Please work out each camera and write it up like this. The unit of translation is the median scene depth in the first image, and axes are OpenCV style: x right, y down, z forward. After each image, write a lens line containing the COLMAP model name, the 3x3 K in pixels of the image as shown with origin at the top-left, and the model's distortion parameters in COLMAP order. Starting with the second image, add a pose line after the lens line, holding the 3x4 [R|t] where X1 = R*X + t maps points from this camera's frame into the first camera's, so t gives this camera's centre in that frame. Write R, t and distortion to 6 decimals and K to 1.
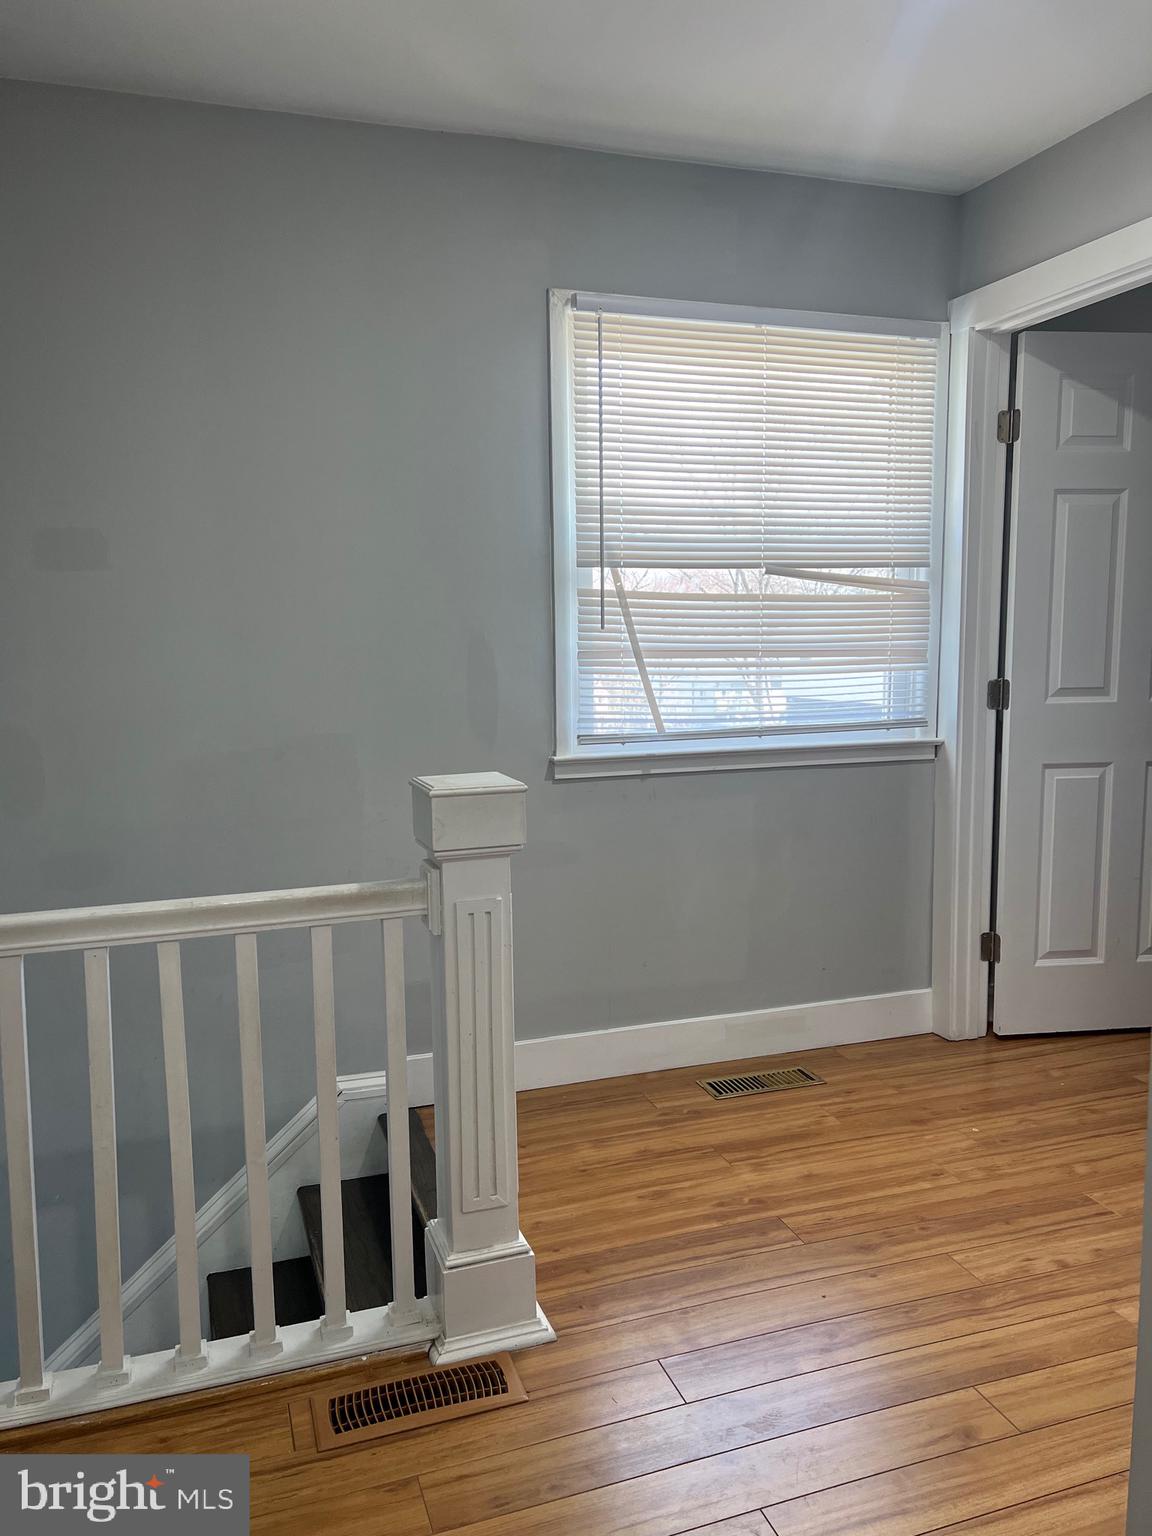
lens RADIAL K [[1176.6, 0, 576.0], [0, 1176.6, 768.0], [0, 0, 1]] dist [0.056430, -0.006997]
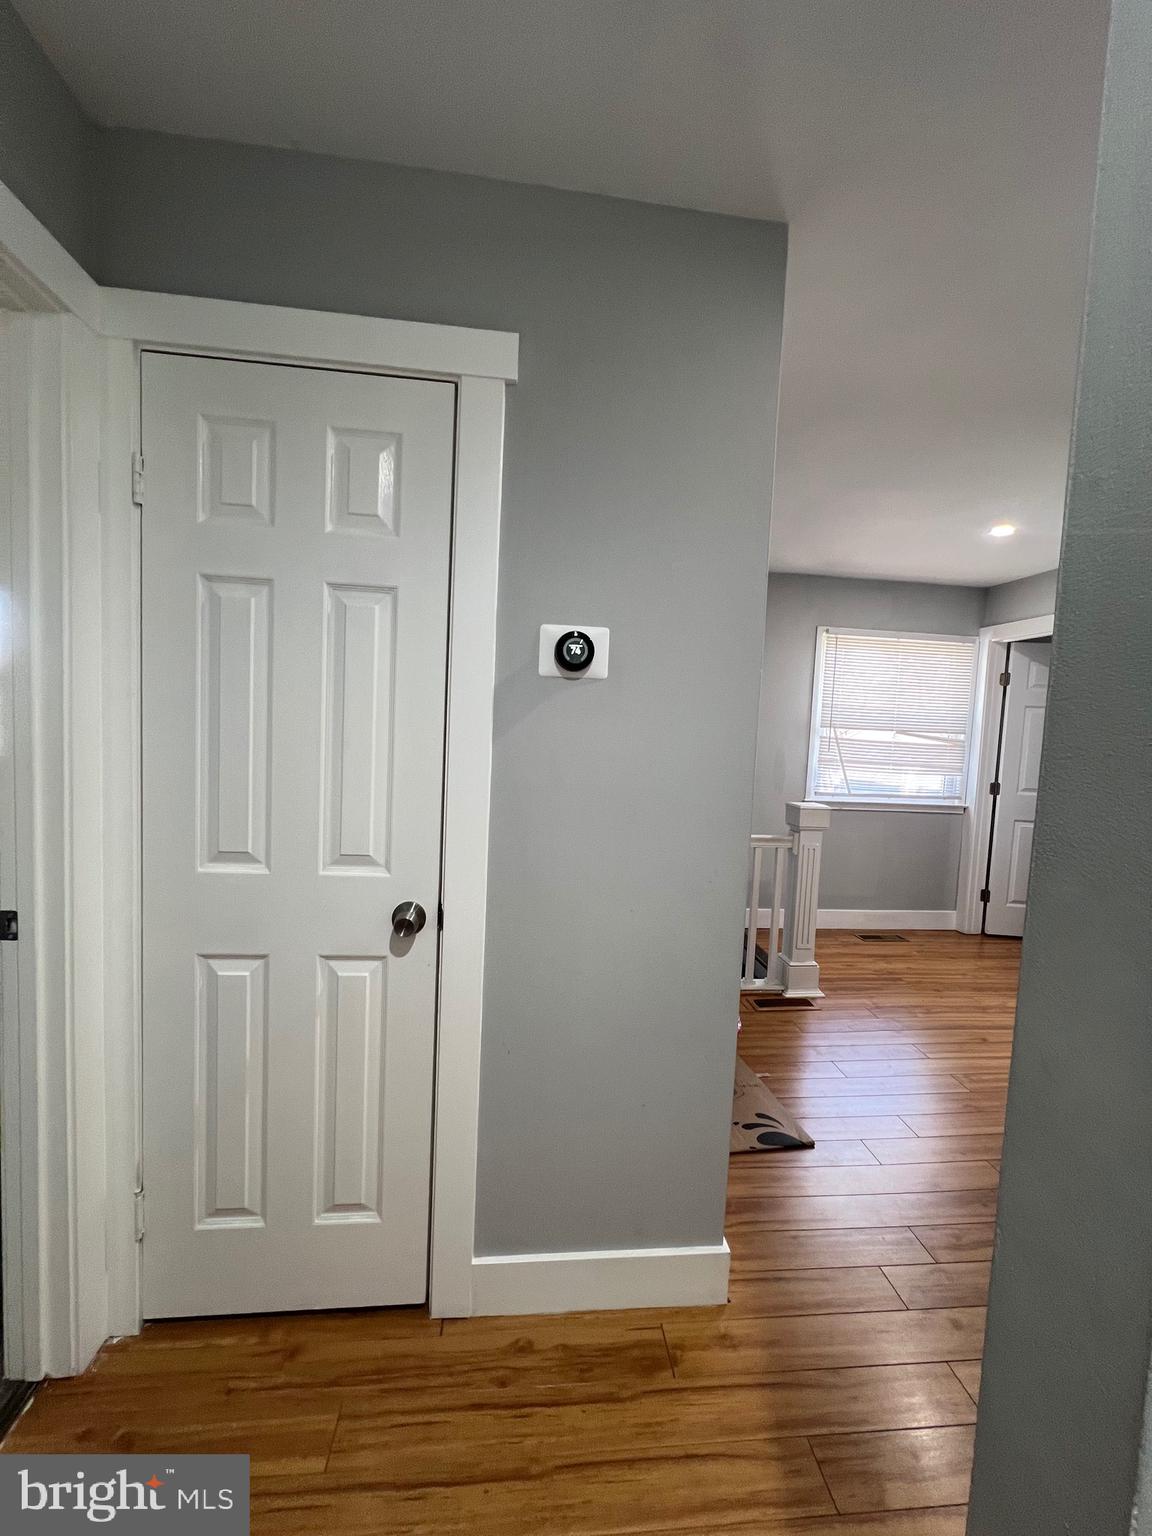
lens RADIAL K [[616.9, 0, 571.7], [0, 616.9, 760.7], [0, 0, 1]] dist [-0.000443, 0.000113]
pose [[0.971479, 0.071557, -0.226070, -0.218127], [-0.085530, 0.994945, -0.052618, 0.022229], [0.221162, 0.070453, 0.972689, -0.447139]]
